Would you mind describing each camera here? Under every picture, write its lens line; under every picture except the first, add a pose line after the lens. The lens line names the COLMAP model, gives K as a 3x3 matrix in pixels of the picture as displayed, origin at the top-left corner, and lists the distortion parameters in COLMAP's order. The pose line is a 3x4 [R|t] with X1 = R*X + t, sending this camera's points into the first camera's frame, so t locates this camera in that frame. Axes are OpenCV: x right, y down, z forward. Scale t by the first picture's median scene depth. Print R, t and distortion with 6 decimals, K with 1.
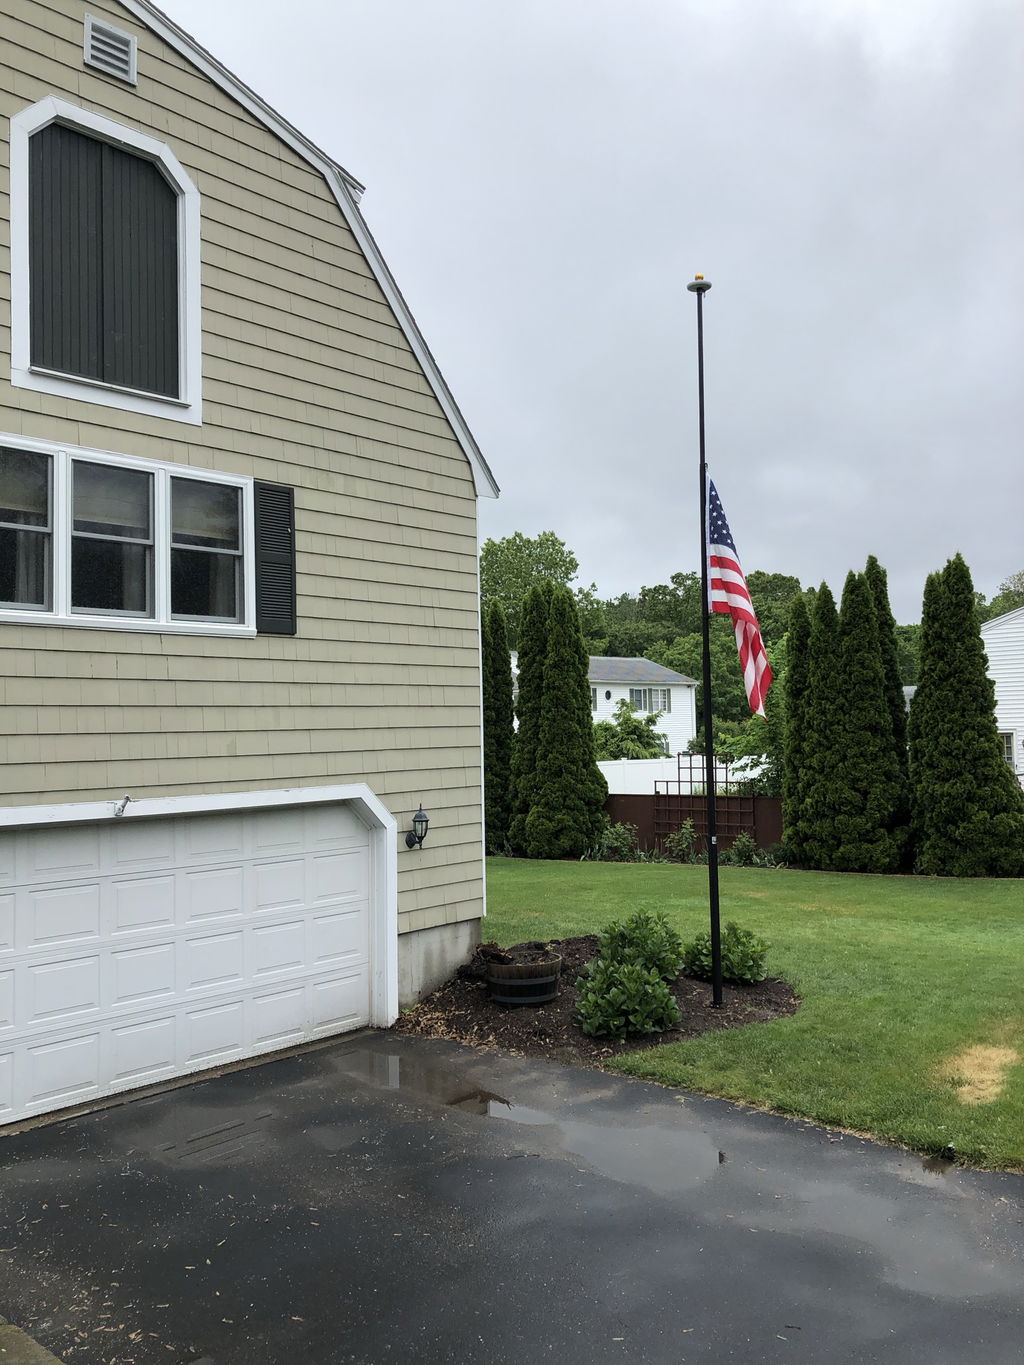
lens RADIAL K [[1087.9, 0, 512.0], [0, 1087.9, 682.5], [0, 0, 1]] dist [0.008447, 0.003312]
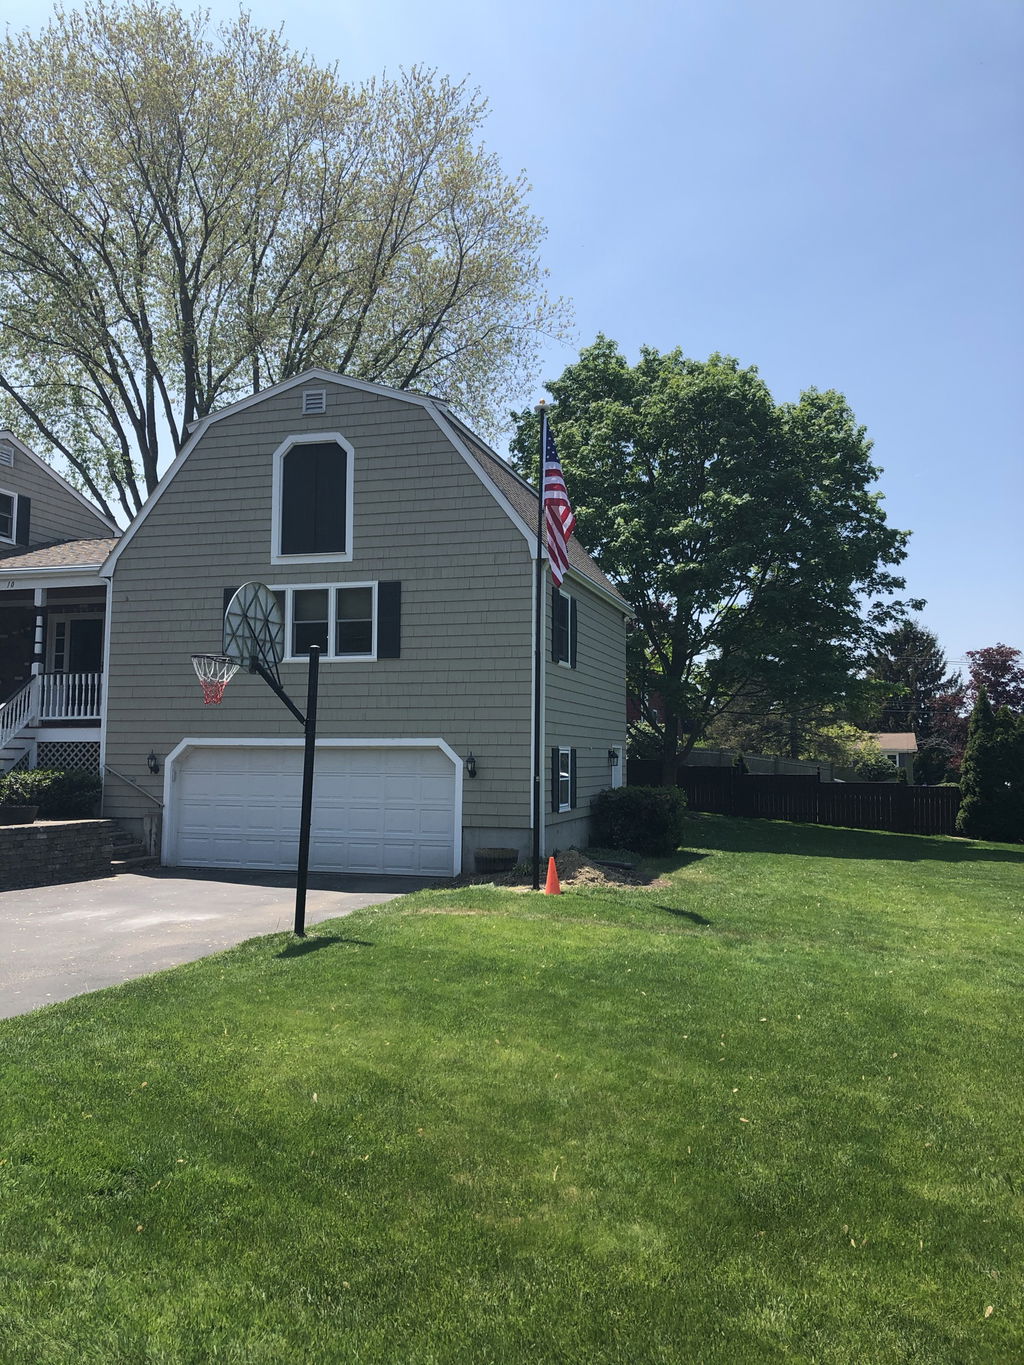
lens RADIAL K [[1087.9, 0, 512.0], [0, 1087.9, 682.5], [0, 0, 1]] dist [0.008447, 0.003312]
pose [[0.445775, -0.037498, -0.894359, 1.589436], [0.027748, 0.999221, -0.028064, 0.057537], [0.894715, -0.012306, 0.446468, 0.321117]]
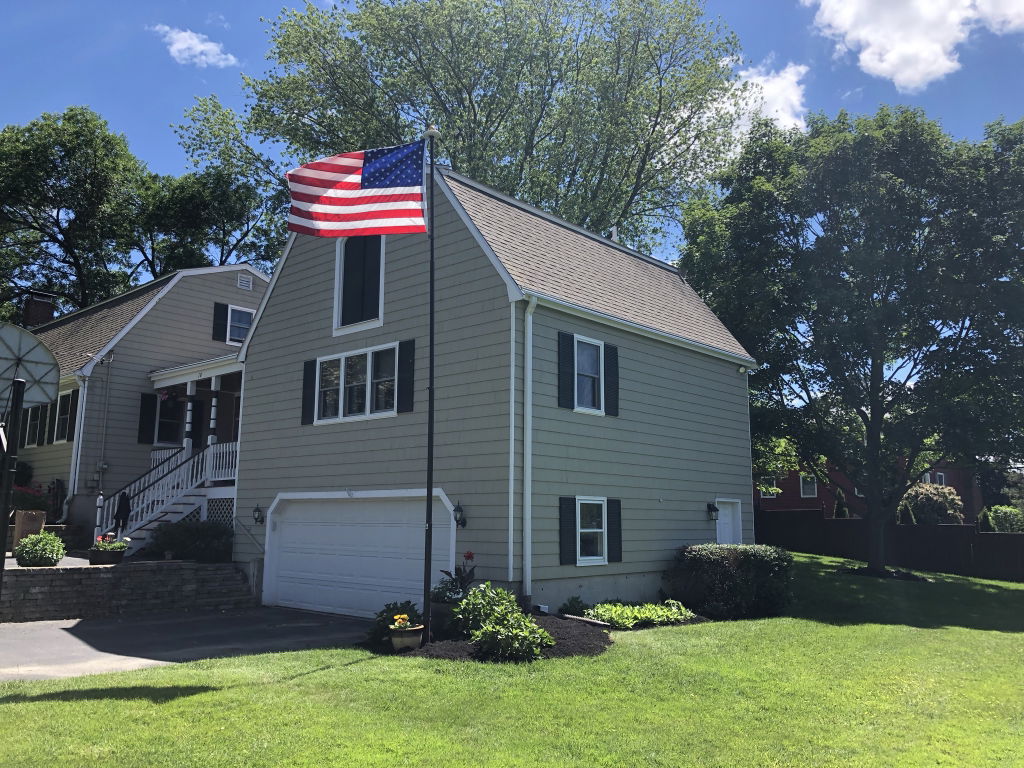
lens RADIAL K [[816.1, 0, 512.0], [0, 816.1, 384.0], [0, 0, 1]] dist [0.008447, 0.003312]
pose [[0.026330, -0.143149, -0.989351, 1.290109], [0.041371, 0.989002, -0.141997, 0.125608], [0.998797, -0.037192, 0.031962, 1.131116]]
